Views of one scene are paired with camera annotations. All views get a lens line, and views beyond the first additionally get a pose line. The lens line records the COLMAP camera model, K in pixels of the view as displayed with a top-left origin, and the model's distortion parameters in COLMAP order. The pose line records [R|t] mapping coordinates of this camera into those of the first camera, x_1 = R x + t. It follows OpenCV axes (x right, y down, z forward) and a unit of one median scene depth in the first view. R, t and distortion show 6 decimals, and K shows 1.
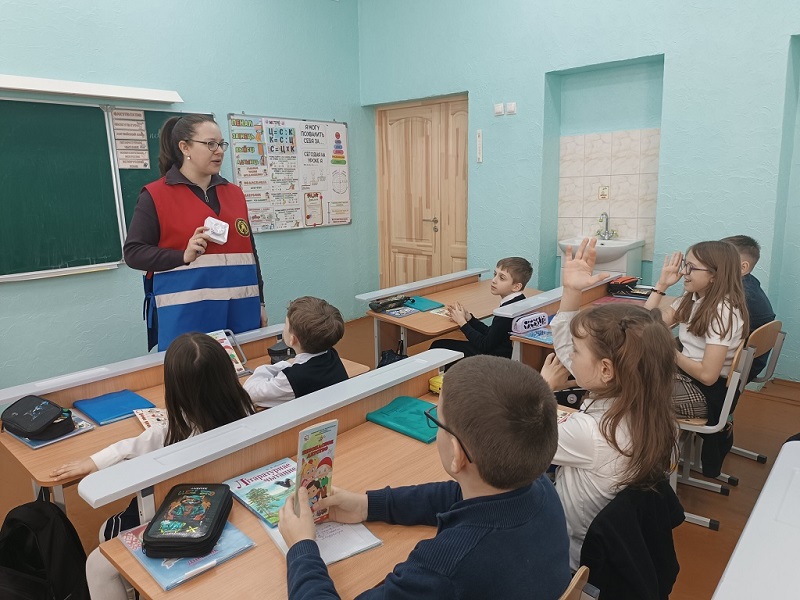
lens RADIAL K [[565.3, 0, 399.7], [0, 565.3, 299.6], [0, 0, 1]] dist [0.007660, -0.025634]
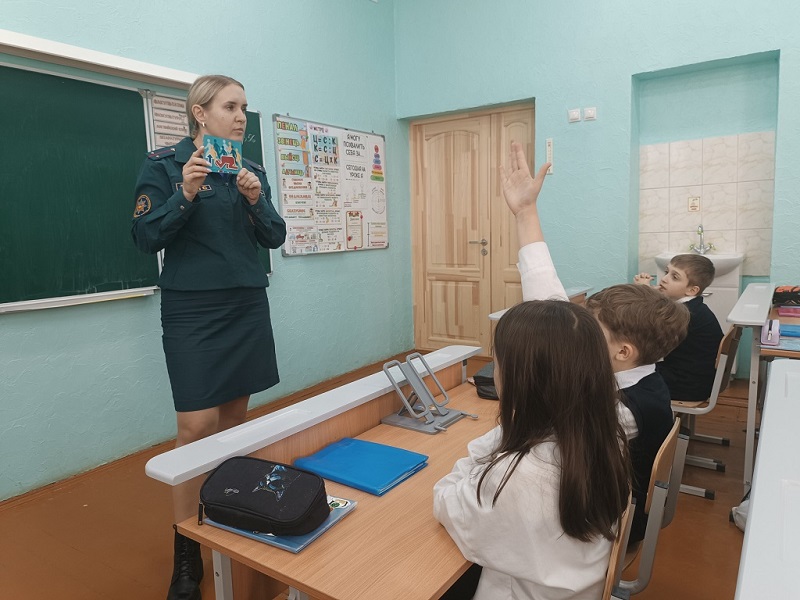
lens RADIAL K [[565.3, 0, 406.1], [0, 565.3, 307.6], [0, 0, 1]] dist [0.007660, -0.025634]
pose [[0.991006, -0.026079, 0.131254, -0.218340], [0.034876, 0.997264, -0.065181, 0.022865], [-0.129195, 0.069173, 0.989204, 0.149134]]
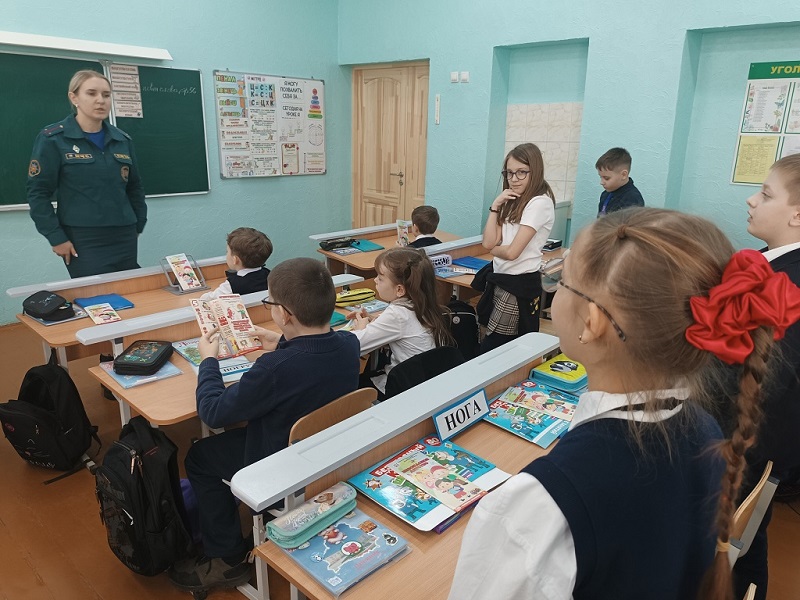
lens RADIAL K [[565.3, 0, 393.8], [0, 565.3, 294.9], [0, 0, 1]] dist [0.007660, -0.025634]
pose [[0.998646, 0.050985, -0.010322, 0.087489], [-0.050028, 0.995698, 0.077987, 0.011564], [0.014254, -0.077365, 0.996901, -0.147910]]
